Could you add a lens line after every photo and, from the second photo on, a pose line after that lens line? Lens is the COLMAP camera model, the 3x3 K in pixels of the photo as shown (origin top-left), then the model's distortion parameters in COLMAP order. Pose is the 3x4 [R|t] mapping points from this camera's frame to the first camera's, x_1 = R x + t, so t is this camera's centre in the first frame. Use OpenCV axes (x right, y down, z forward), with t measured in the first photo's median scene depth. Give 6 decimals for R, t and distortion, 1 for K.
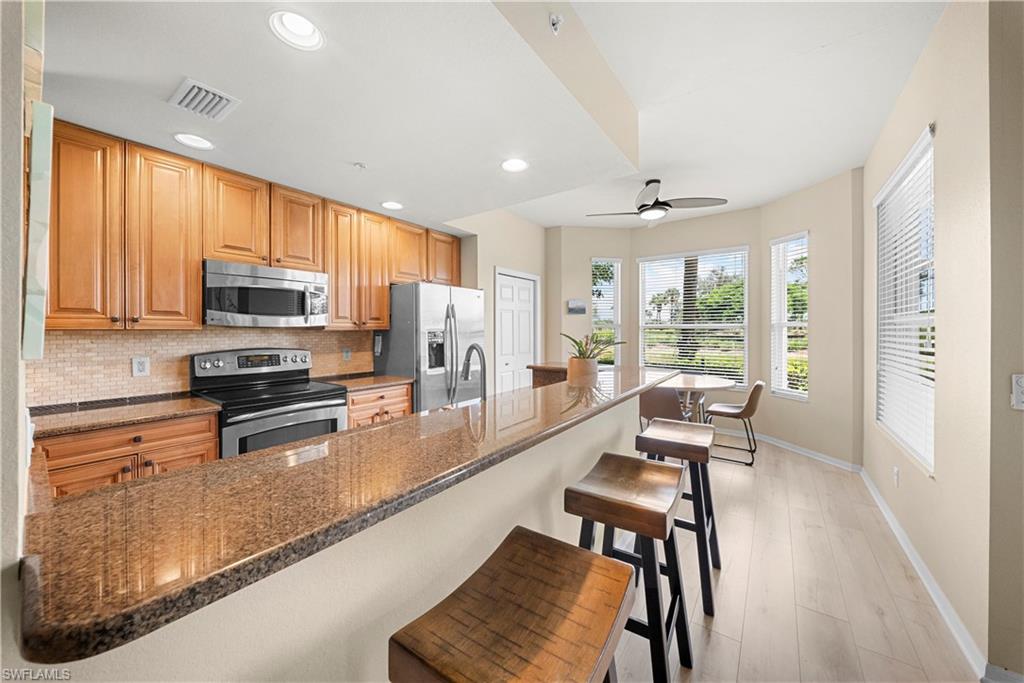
lens RADIAL K [[361.3, 0, 512.5], [0, 361.3, 331.7], [0, 0, 1]] dist [0.004982, -0.004196]
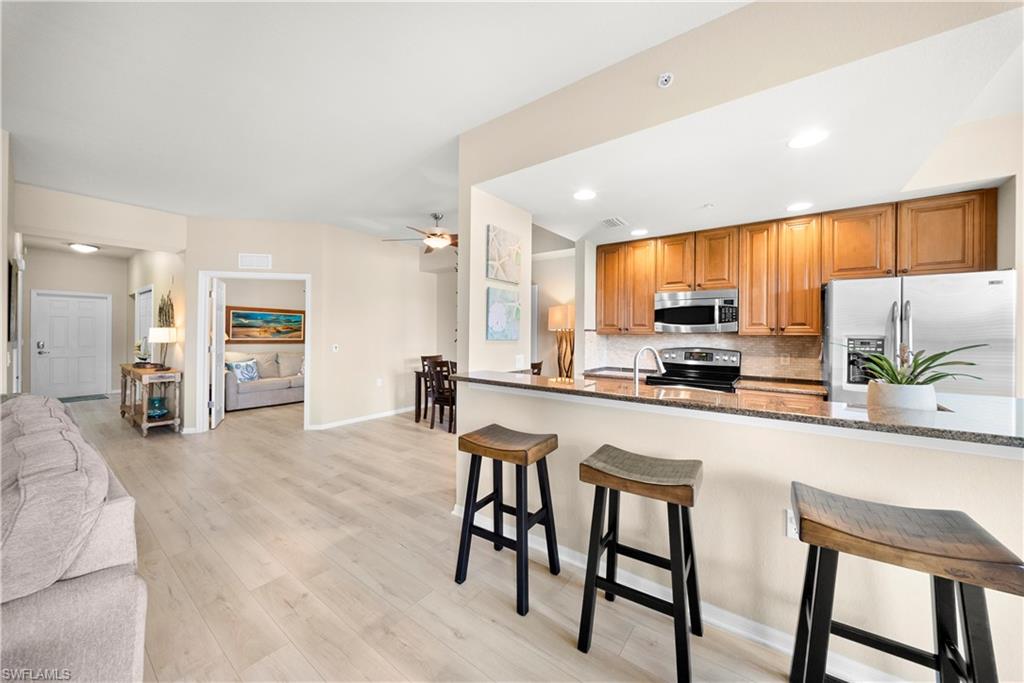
lens RADIAL K [[361.3, 0, 512.5], [0, 361.3, 331.7], [0, 0, 1]] dist [0.004982, -0.004196]
pose [[-0.017665, -0.001373, -0.999843, 0.621679], [-0.011061, 0.999938, -0.001177, -0.005842], [0.999783, 0.011039, -0.017679, 0.245779]]
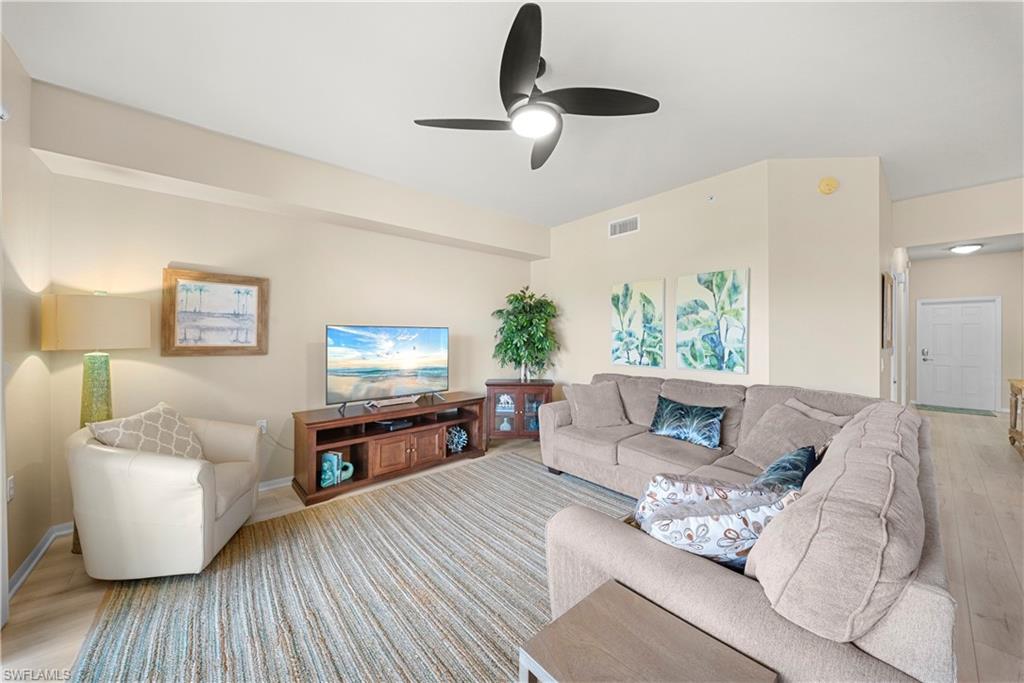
lens RADIAL K [[358.9, 0, 513.8], [0, 358.9, 336.5], [0, 0, 1]] dist [0.009786, -0.007244]
pose [[-0.972622, 0.001473, 0.232387, 0.494989], [0.002131, 0.999994, 0.002577, -0.006085], [-0.232382, 0.003002, -0.972620, 0.154986]]
